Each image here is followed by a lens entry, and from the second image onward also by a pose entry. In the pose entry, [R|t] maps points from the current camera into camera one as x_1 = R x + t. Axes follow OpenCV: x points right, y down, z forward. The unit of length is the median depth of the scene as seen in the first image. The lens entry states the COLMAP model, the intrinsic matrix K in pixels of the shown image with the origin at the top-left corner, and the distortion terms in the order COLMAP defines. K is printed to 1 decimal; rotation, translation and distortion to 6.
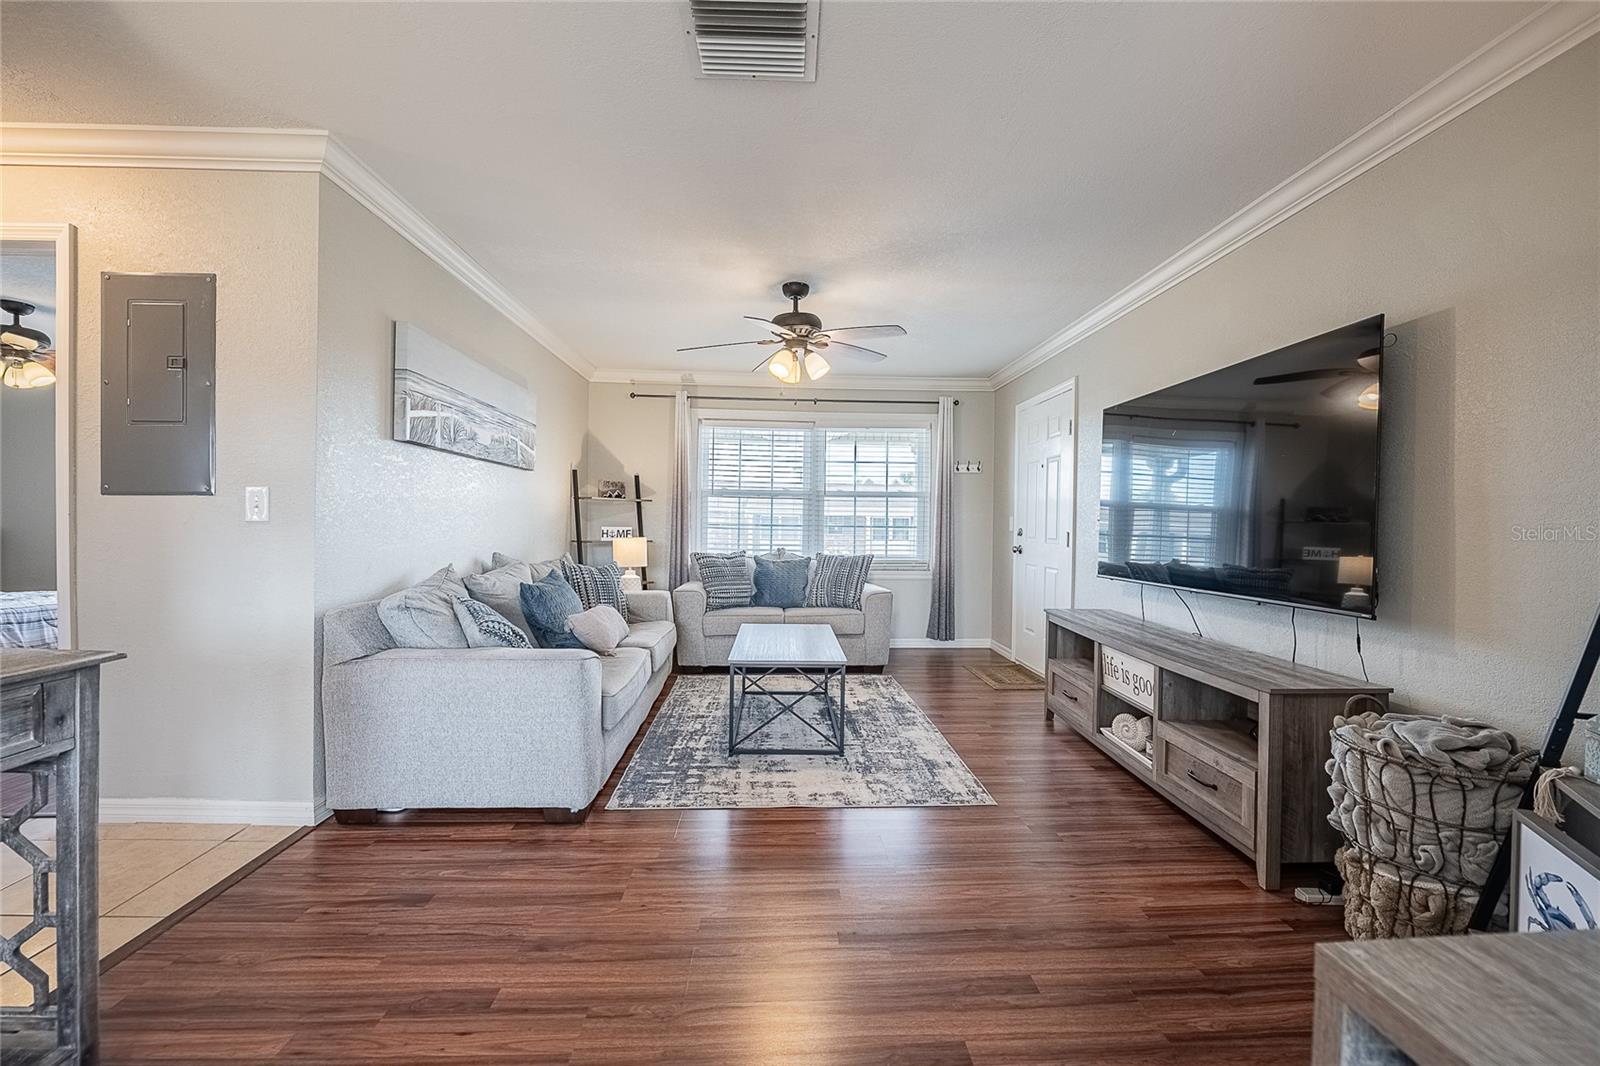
lens RADIAL K [[662.4, 0, 813.7], [0, 662.4, 535.6], [0, 0, 1]] dist [-0.013827, 0.000971]
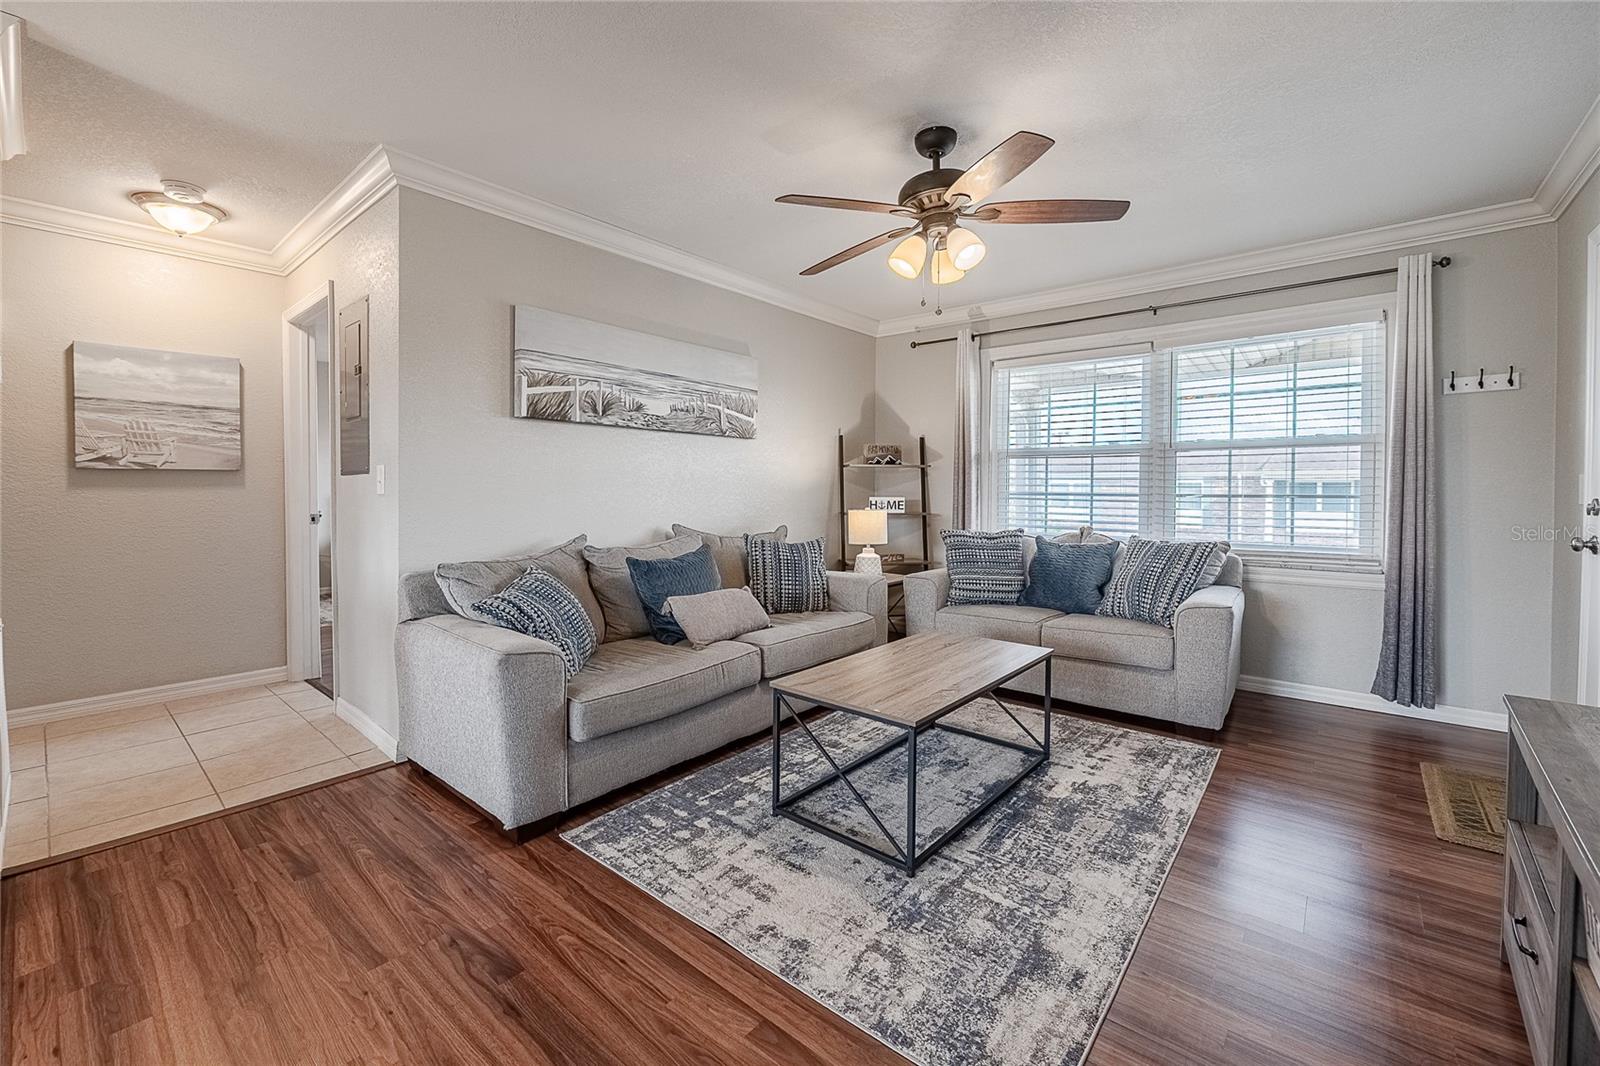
lens RADIAL K [[662.4, 0, 770.4], [0, 662.4, 502.0], [0, 0, 1]] dist [-0.013827, 0.000971]
pose [[0.717072, 0.002745, -0.696994, 0.325516], [-0.006521, 0.999975, -0.002771, -0.005635], [0.696968, 0.006532, 0.717072, 0.417697]]
